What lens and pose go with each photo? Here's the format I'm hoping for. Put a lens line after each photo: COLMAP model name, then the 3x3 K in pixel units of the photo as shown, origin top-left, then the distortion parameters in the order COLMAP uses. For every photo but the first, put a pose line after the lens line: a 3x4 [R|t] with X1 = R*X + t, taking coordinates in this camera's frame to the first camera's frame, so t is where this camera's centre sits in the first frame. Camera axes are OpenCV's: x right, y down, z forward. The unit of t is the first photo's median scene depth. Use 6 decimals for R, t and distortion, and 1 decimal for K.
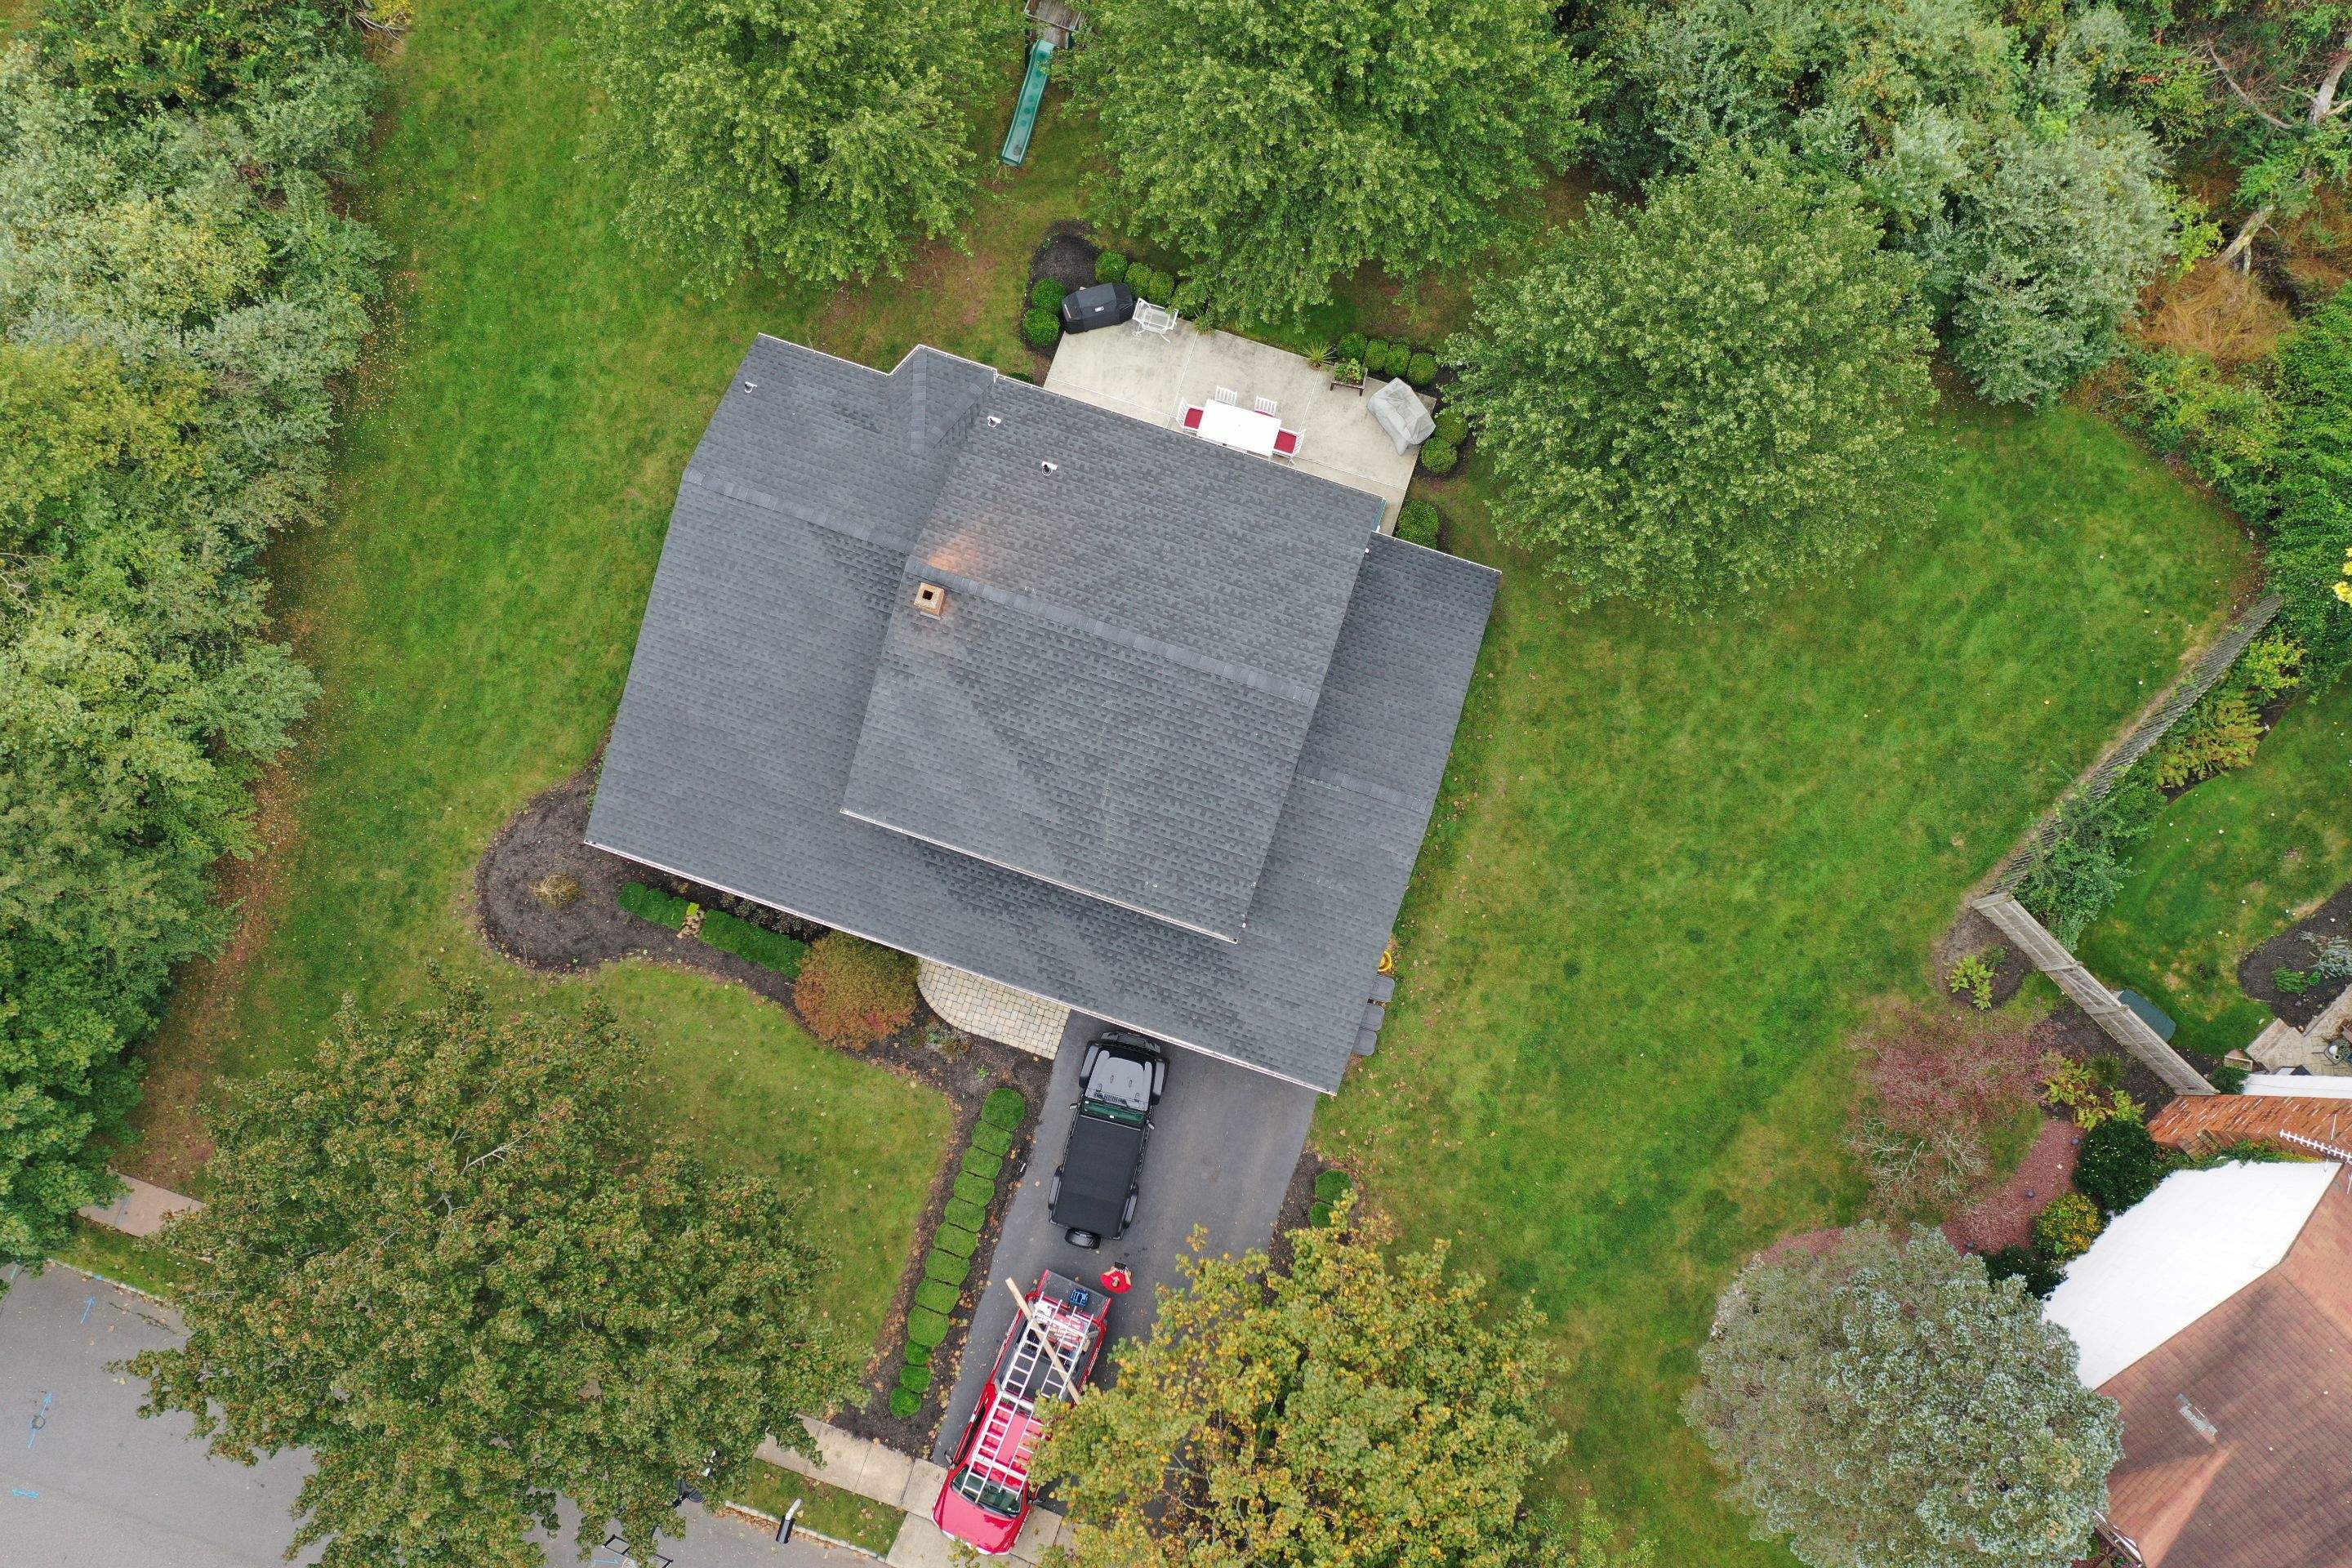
lens RADIAL K [[1862.1, 0, 1181.1], [0, 1862.1, 792.3], [0, 0, 1]] dist [0.010314, -0.000566]
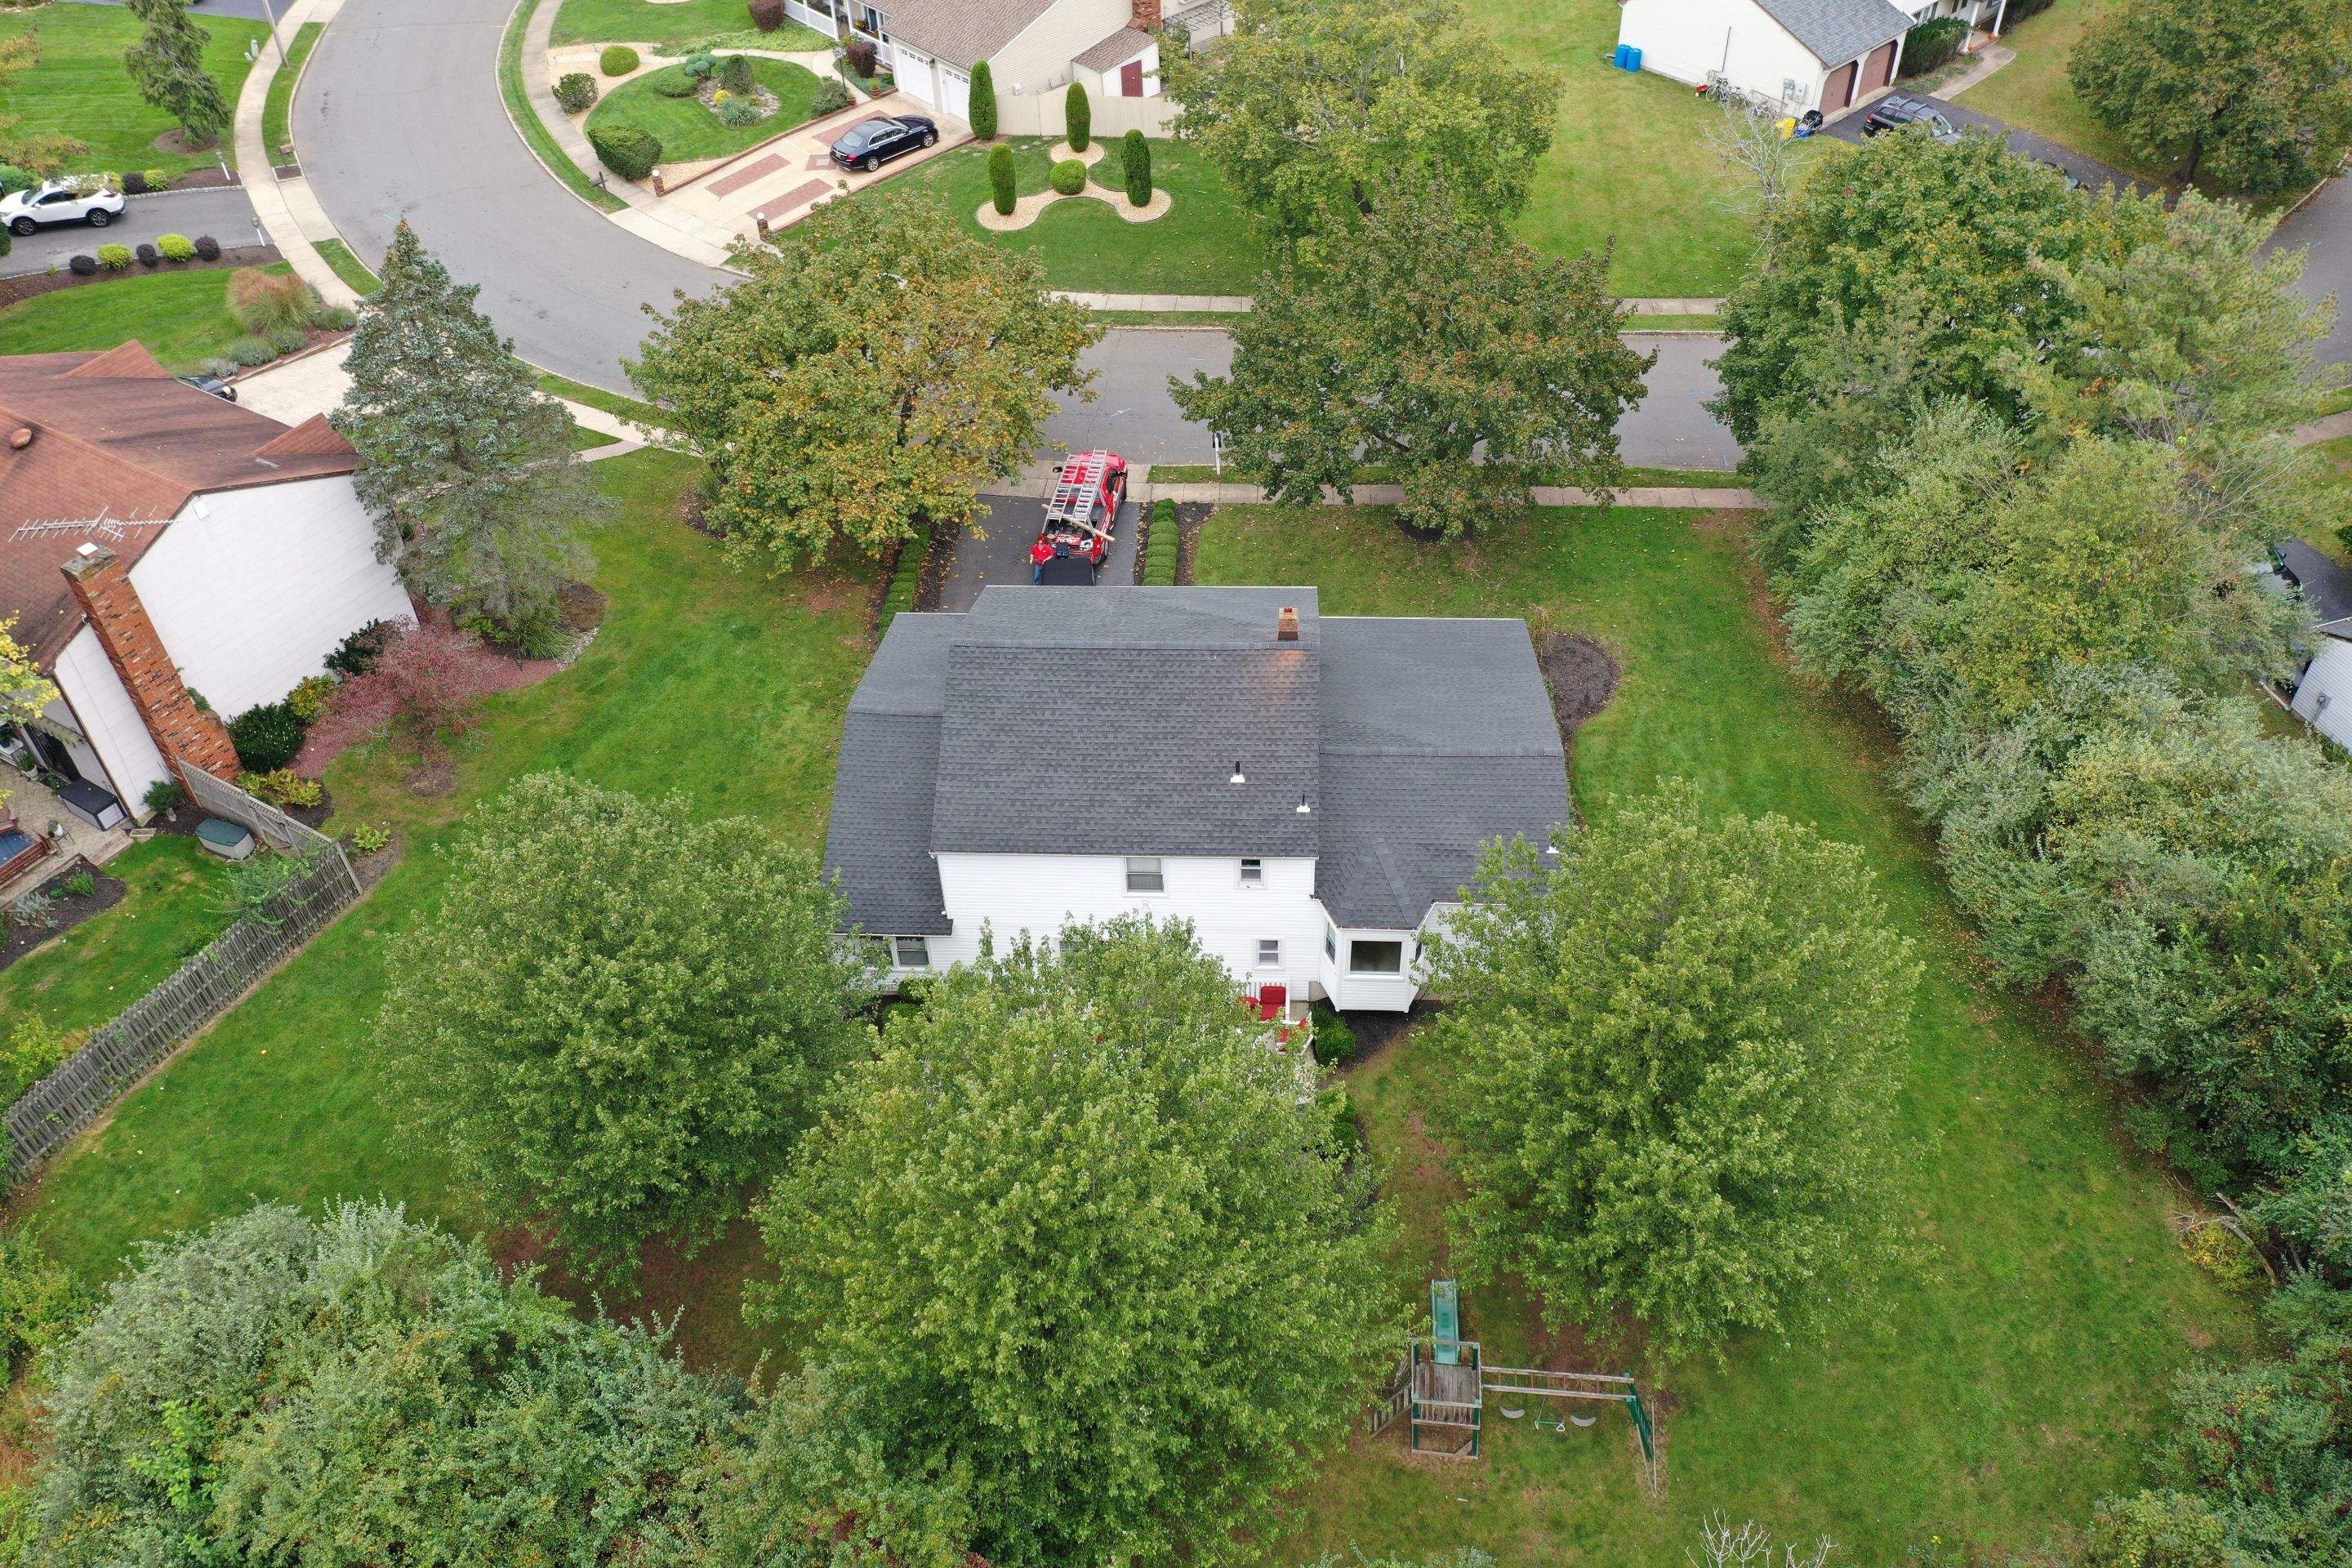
lens RADIAL K [[1862.1, 0, 1174.5], [0, 1862.1, 790.6], [0, 0, 1]] dist [0.010314, -0.000566]
pose [[-0.960588, 0.200817, -0.192208, 0.161504], [-0.274104, -0.569267, 0.775114, -0.889772], [0.046239, 0.797250, 0.601876, 0.301610]]
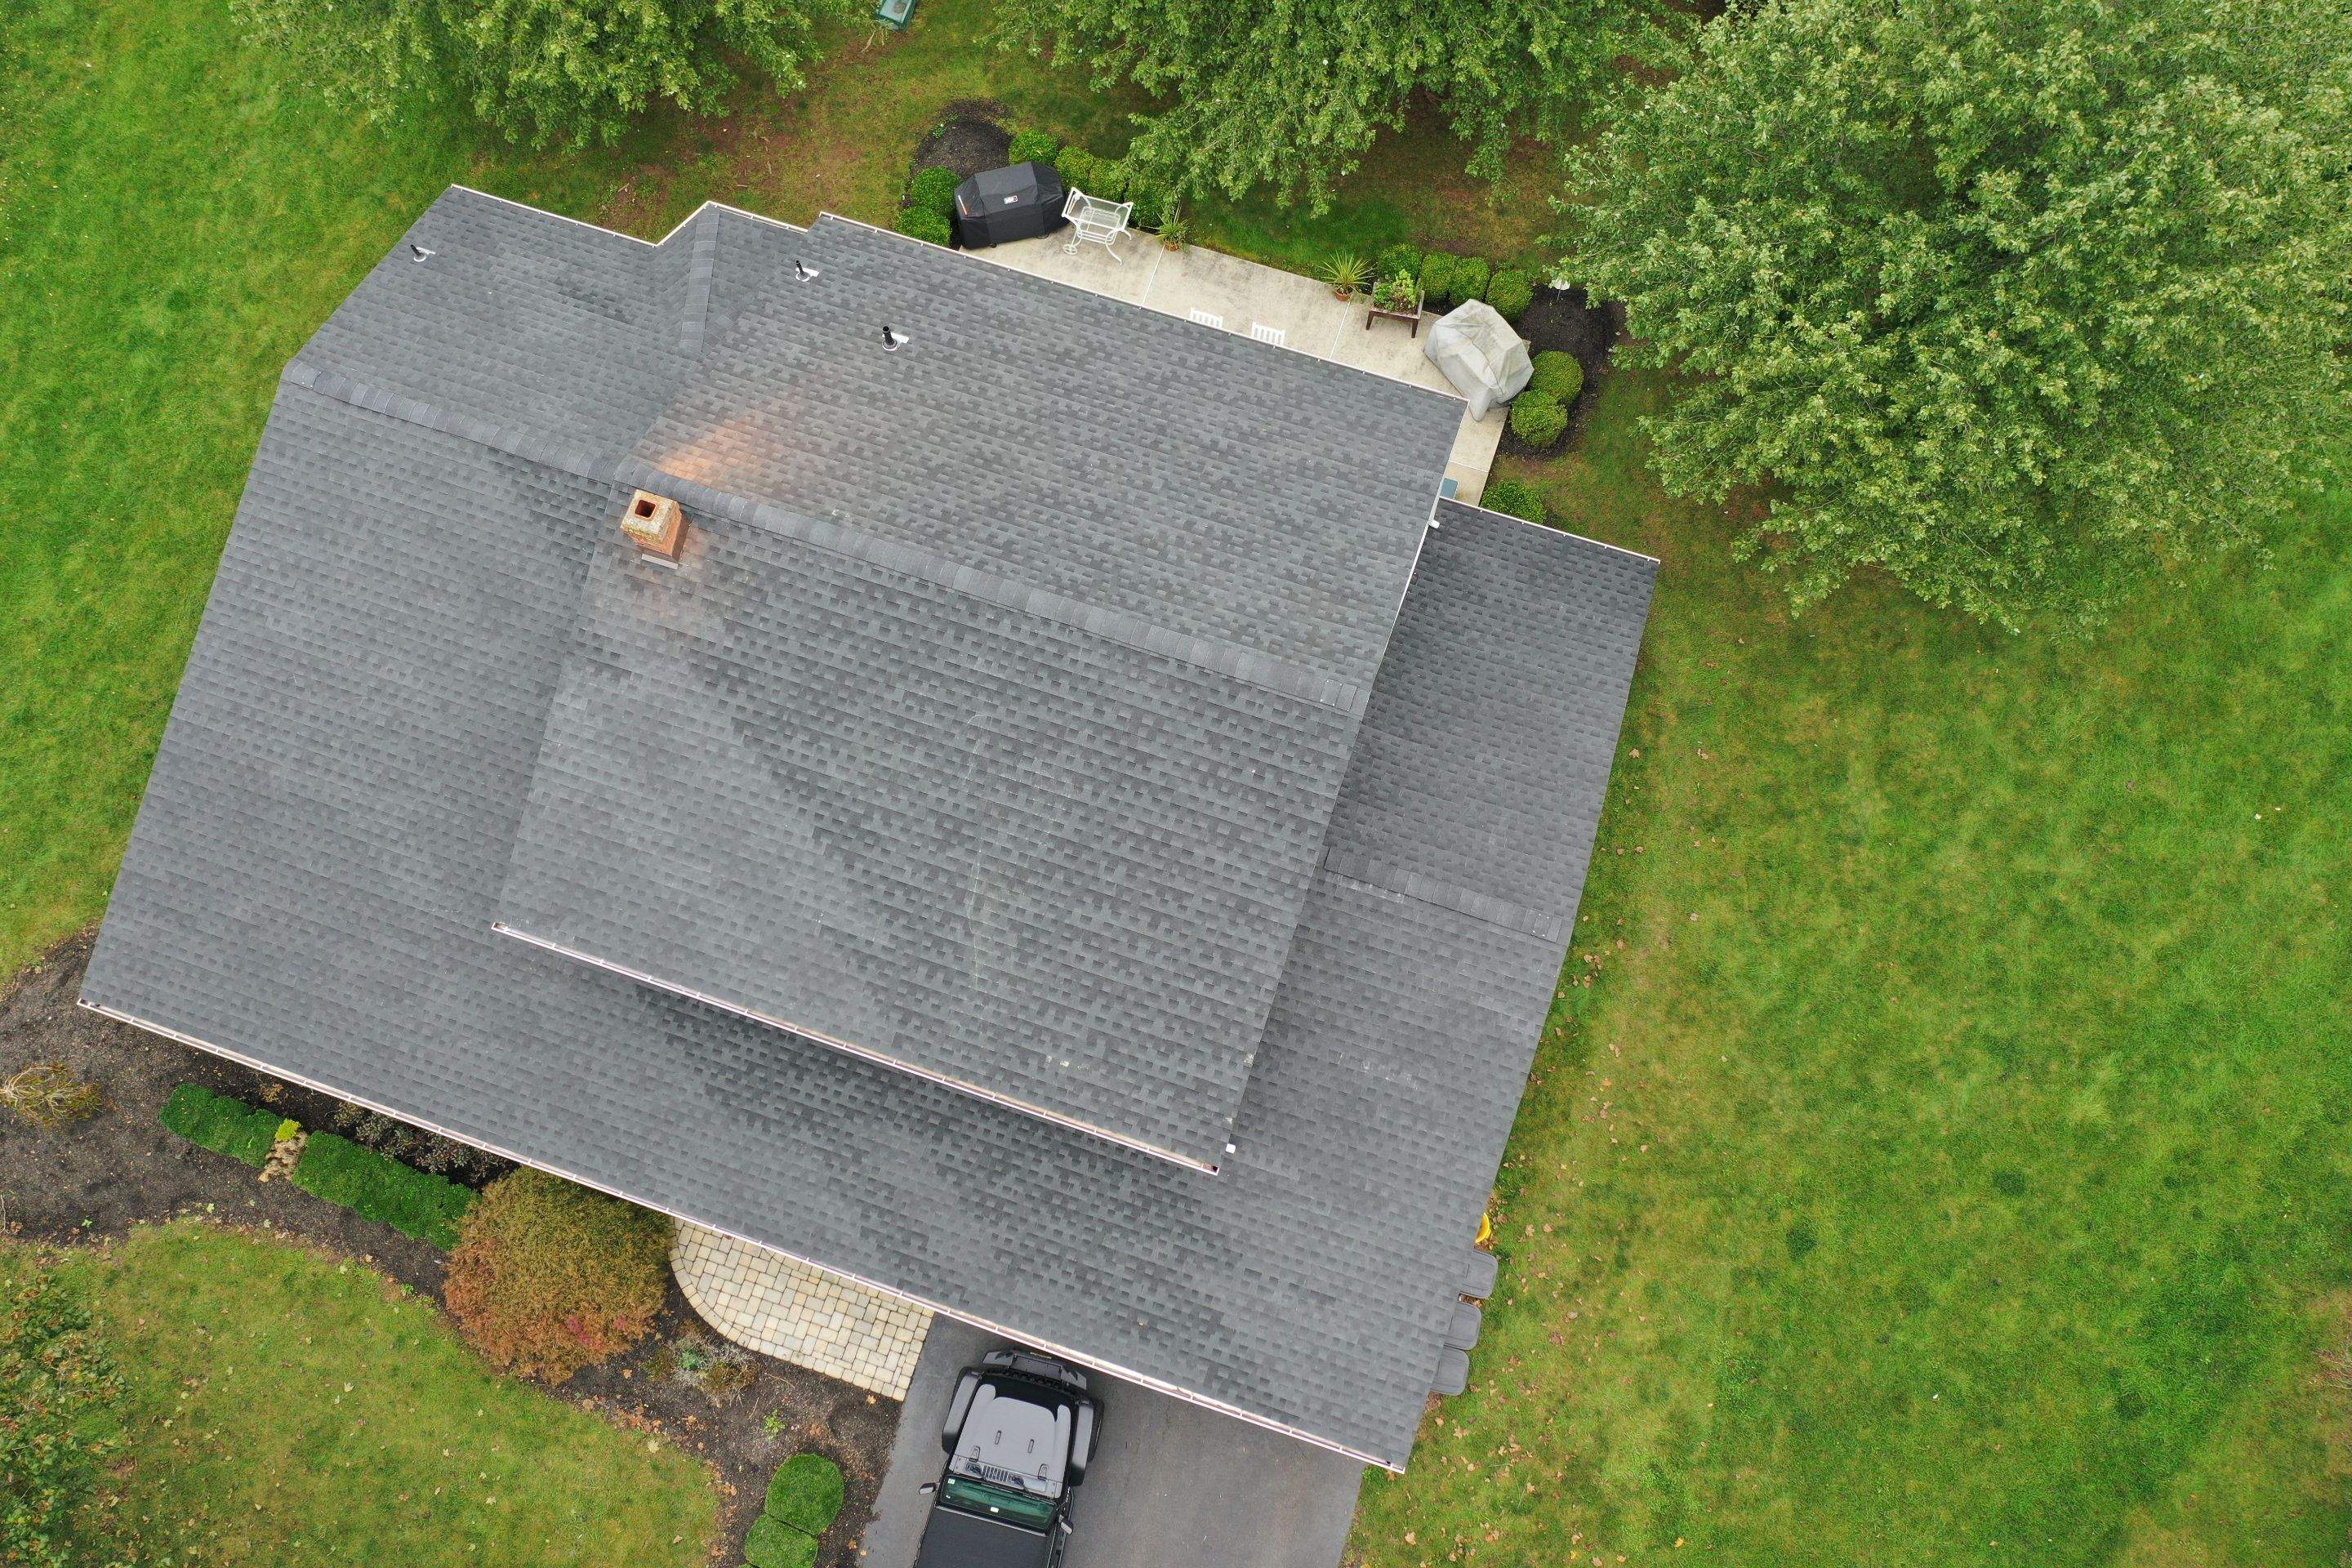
lens RADIAL K [[1862.1, 0, 1182.3], [0, 1862.1, 792.7], [0, 0, 1]] dist [0.010314, -0.000566]
pose [[0.999995, 0.002985, -0.000779, 0.017740], [-0.003074, 0.985246, -0.171116, 0.057739], [0.000256, 0.171118, 0.985251, 0.408209]]
